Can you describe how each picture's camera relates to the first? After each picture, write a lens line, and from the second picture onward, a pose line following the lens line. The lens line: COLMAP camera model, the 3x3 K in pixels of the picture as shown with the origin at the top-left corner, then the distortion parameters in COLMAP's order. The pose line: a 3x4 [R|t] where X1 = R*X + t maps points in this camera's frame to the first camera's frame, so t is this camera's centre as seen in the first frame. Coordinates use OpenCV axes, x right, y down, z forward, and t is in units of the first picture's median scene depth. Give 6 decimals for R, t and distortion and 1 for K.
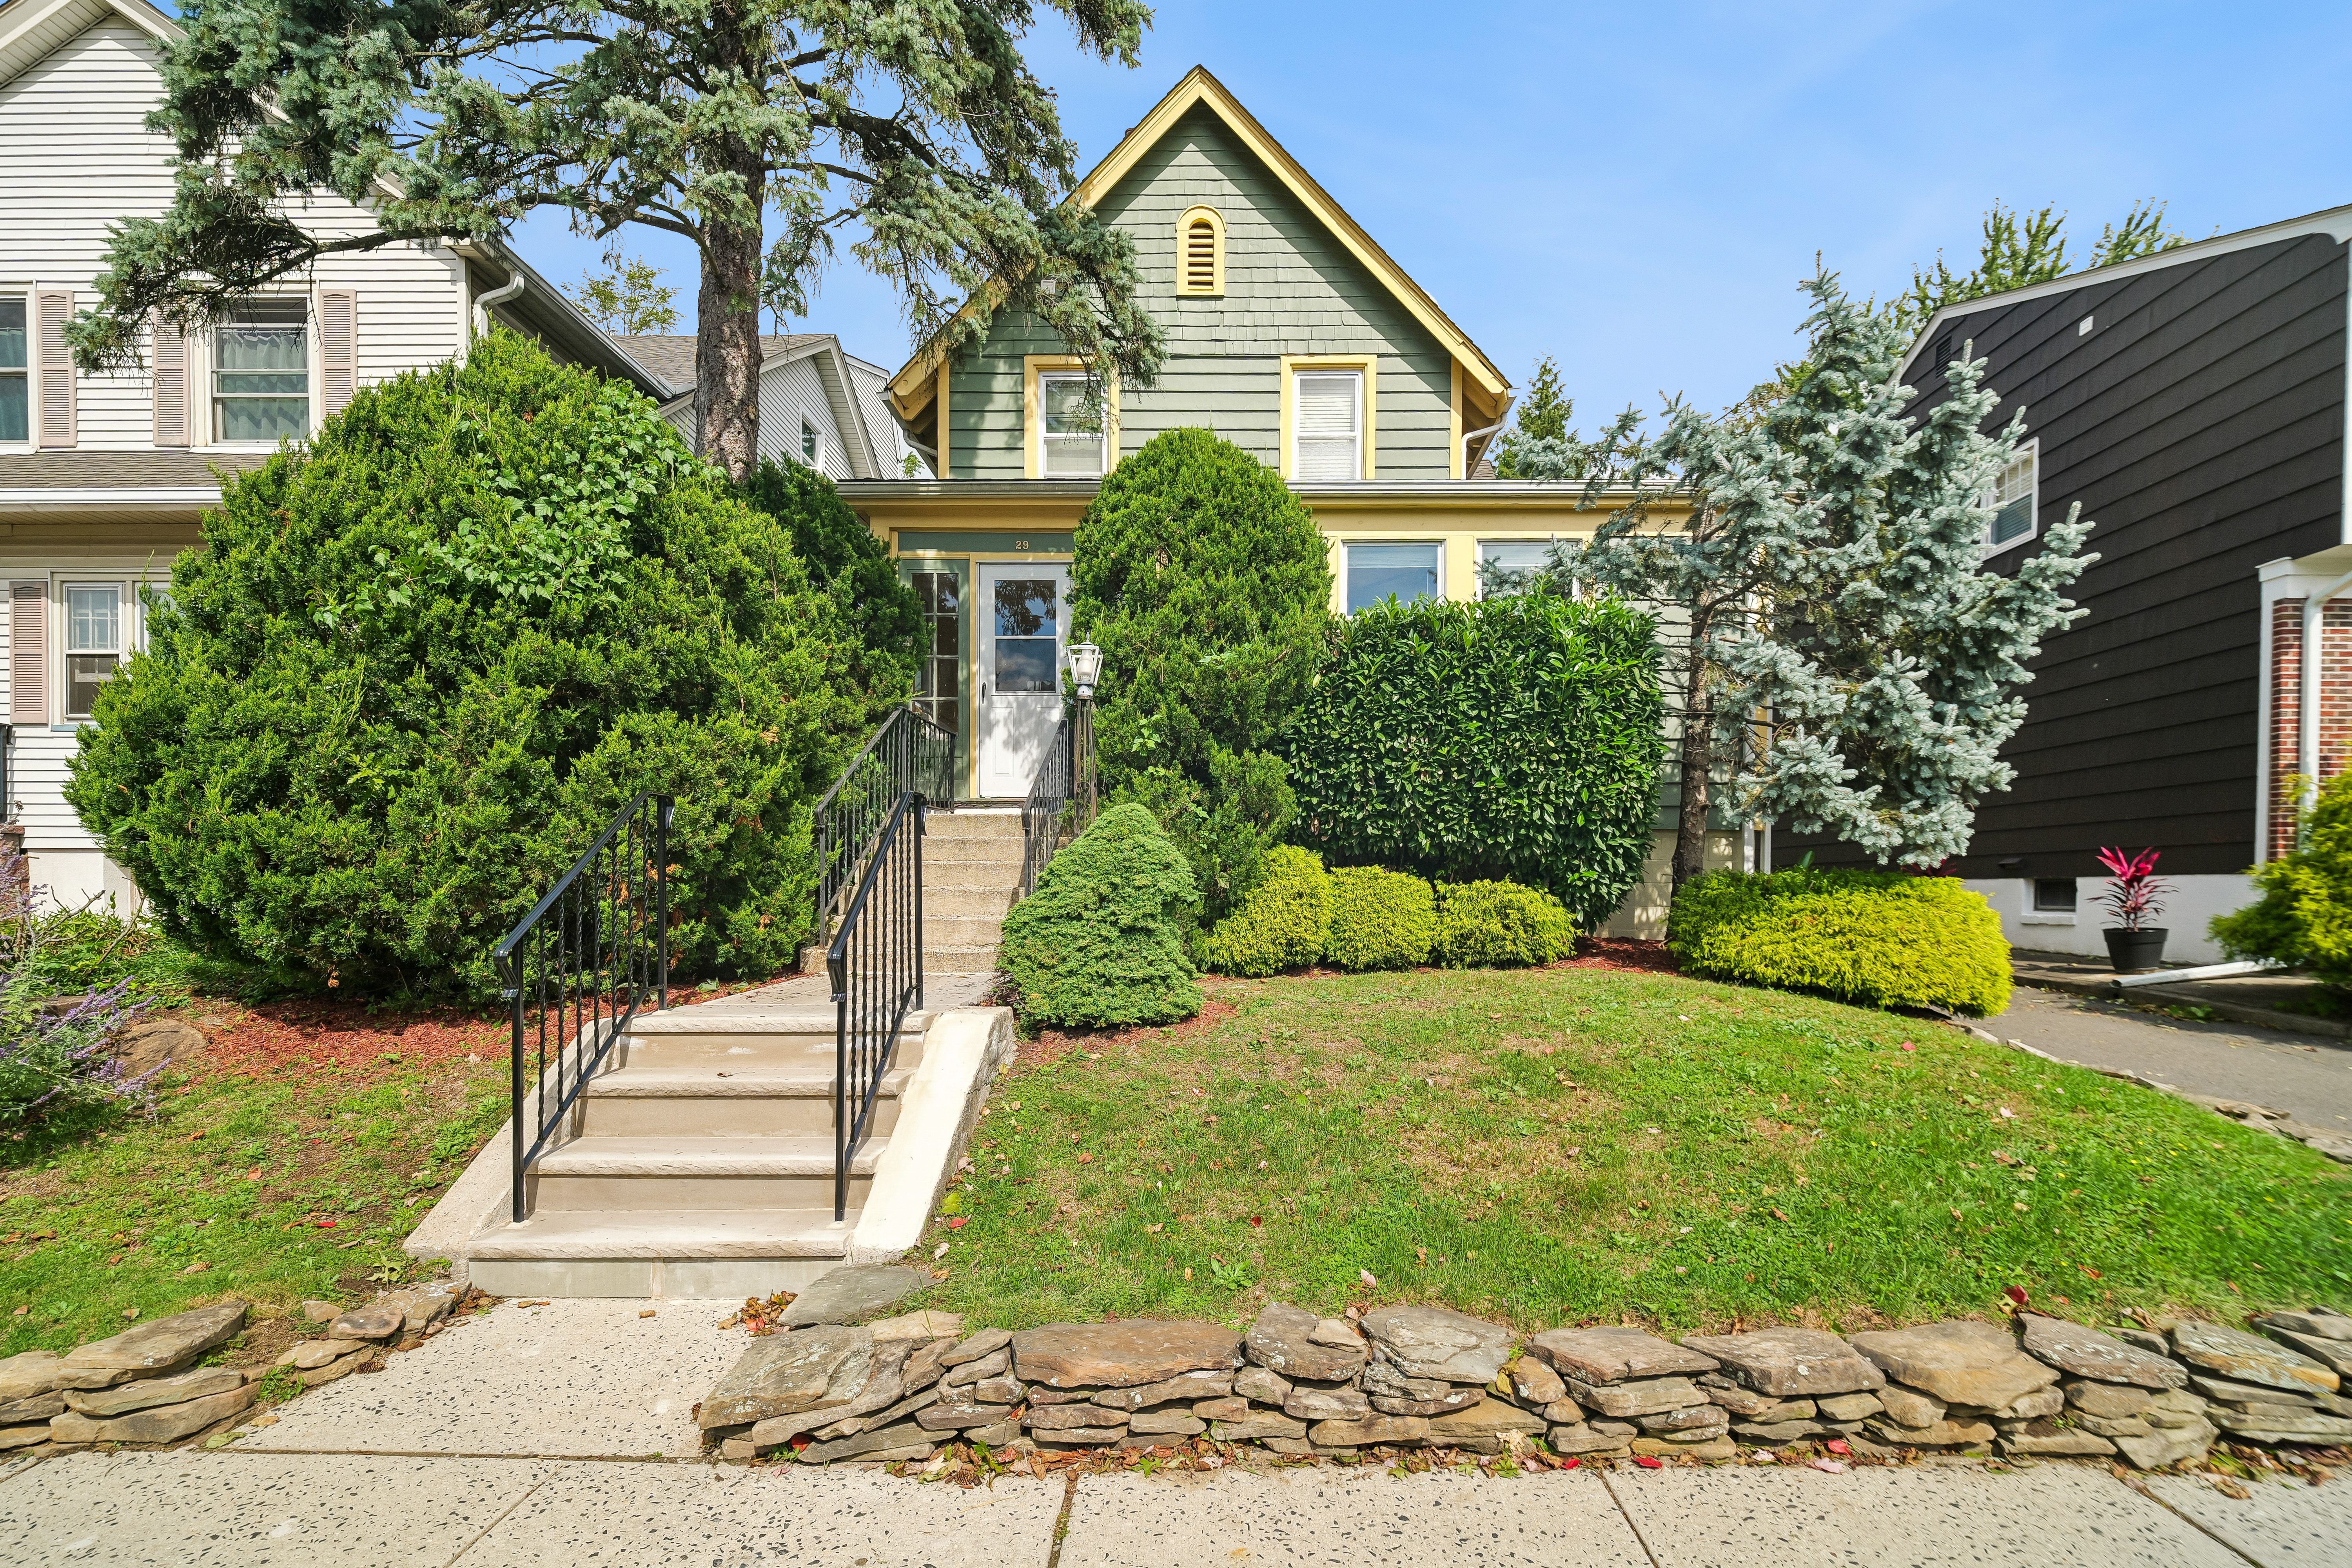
lens RADIAL K [[1586.0, 0, 1225.8], [0, 1586.0, 919.9], [0, 0, 1]] dist [-0.005005, -0.004484]
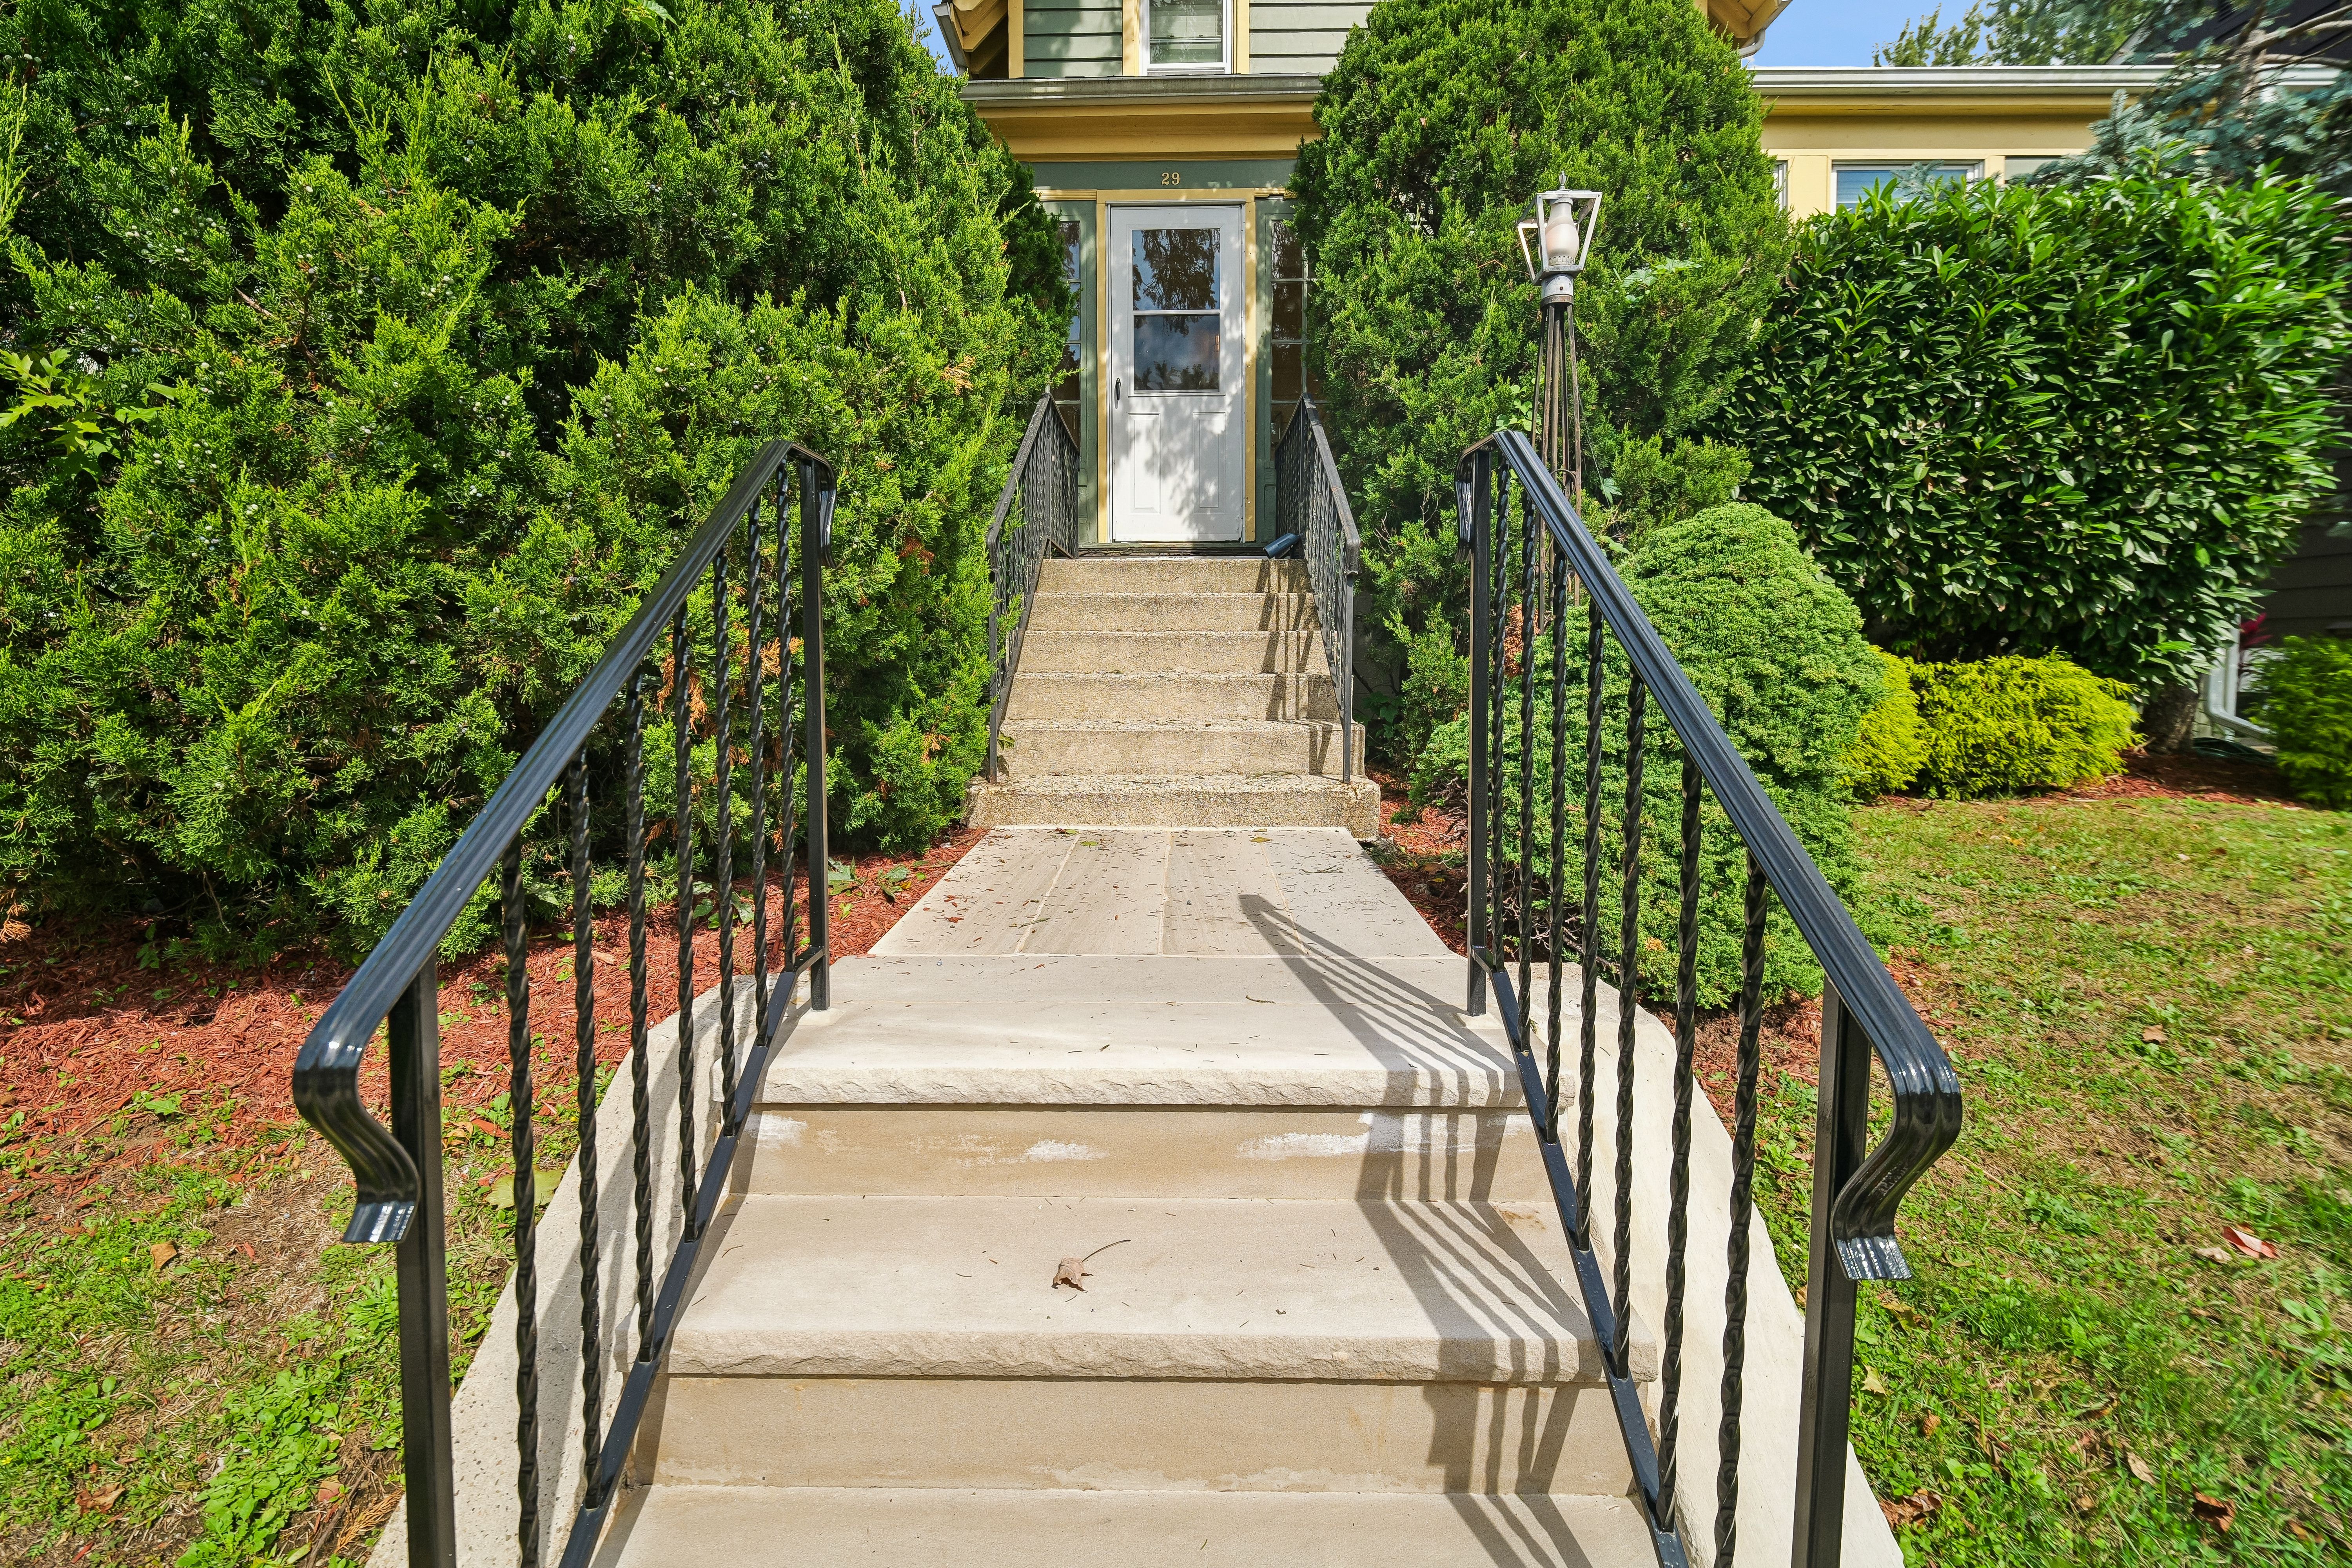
lens RADIAL K [[1669.0, 0, 1168.3], [0, 1669.0, 783.9], [0, 0, 1]] dist [0.003687, -0.014441]
pose [[0.999494, -0.002459, -0.031713, -0.217885], [0.004160, 0.998550, 0.053666, -0.017740], [0.031535, -0.053771, 0.998055, 0.504489]]
